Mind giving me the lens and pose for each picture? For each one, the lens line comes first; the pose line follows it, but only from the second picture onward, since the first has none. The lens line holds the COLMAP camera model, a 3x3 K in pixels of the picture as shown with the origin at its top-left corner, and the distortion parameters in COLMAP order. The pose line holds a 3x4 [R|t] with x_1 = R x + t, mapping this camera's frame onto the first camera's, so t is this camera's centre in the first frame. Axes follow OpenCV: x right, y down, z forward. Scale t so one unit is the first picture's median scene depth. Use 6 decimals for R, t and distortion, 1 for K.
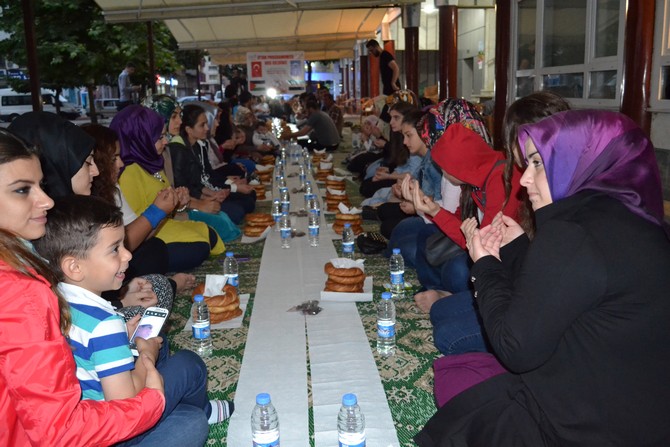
lens RADIAL K [[580.4, 0, 335.0], [0, 580.4, 223.5], [0, 0, 1]] dist [0.002206, -0.001151]
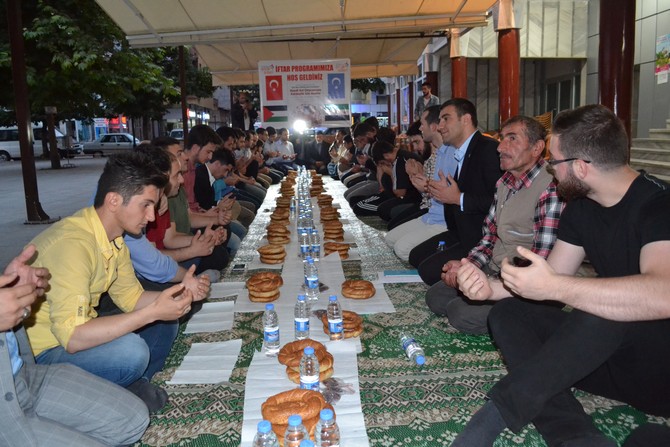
lens RADIAL K [[556.8, 0, 335.0], [0, 556.8, 223.5], [0, 0, 1]] dist [-0.006503, -0.001903]
pose [[0.998773, 0.006632, -0.049075, -0.037450], [-0.009018, 0.998780, -0.048560, -0.087440], [0.048693, 0.048943, 0.997614, 0.397100]]
